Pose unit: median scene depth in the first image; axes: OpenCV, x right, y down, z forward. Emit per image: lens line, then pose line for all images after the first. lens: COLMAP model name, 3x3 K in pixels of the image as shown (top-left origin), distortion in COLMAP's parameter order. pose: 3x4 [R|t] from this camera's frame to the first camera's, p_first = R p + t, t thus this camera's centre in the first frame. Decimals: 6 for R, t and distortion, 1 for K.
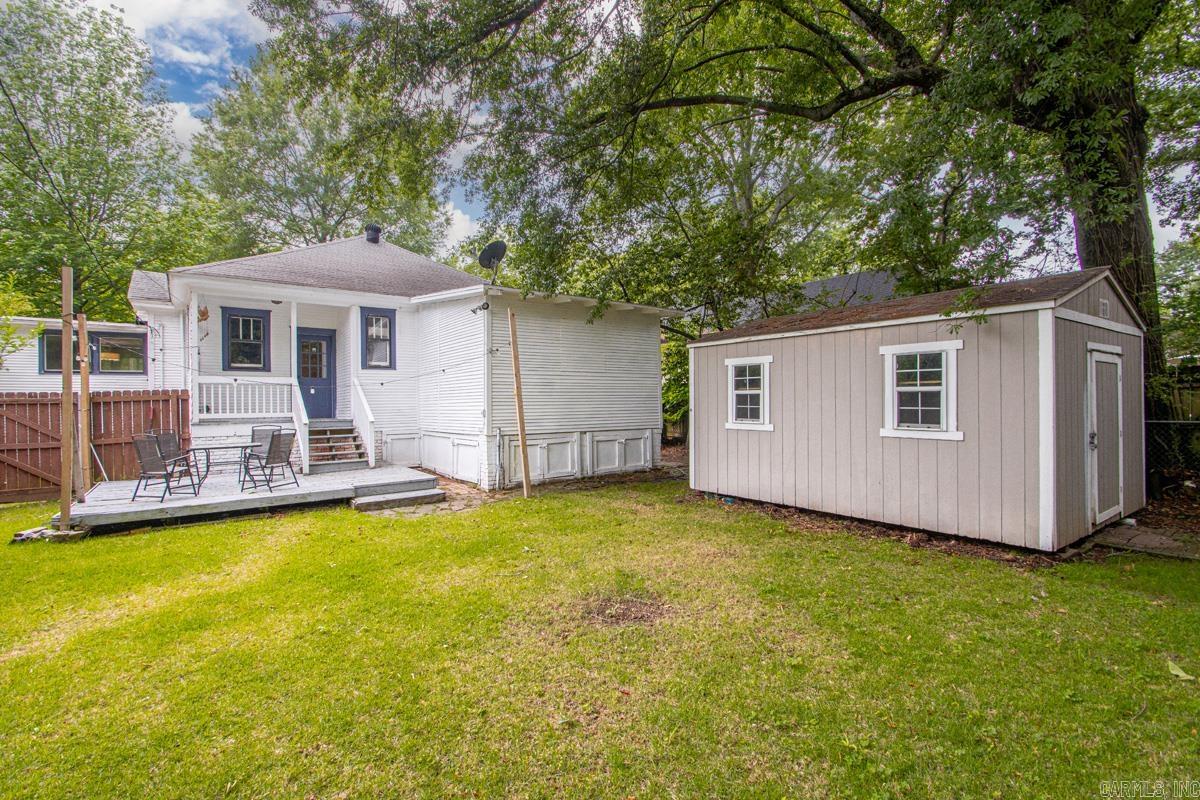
lens RADIAL K [[571.3, 0, 600.0], [0, 571.3, 400.0], [0, 0, 1]] dist [-0.000317, -0.020150]
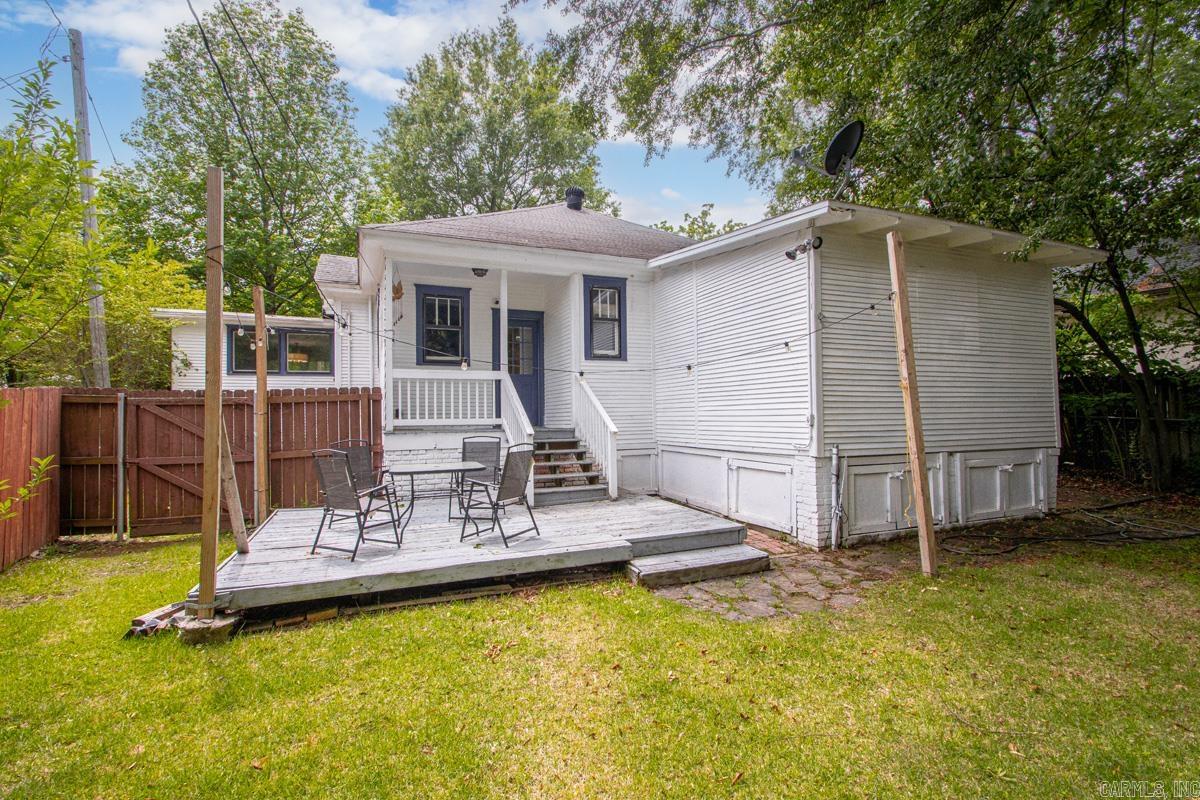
lens RADIAL K [[544.2, 0, 559.9], [0, 544.2, 398.6], [0, 0, 1]] dist [-0.018315, -0.000087]
pose [[0.961437, -0.006032, -0.274960, -0.282608], [0.000244, 0.999778, -0.021079, 0.011363], [0.275026, 0.020199, 0.961225, 0.352643]]
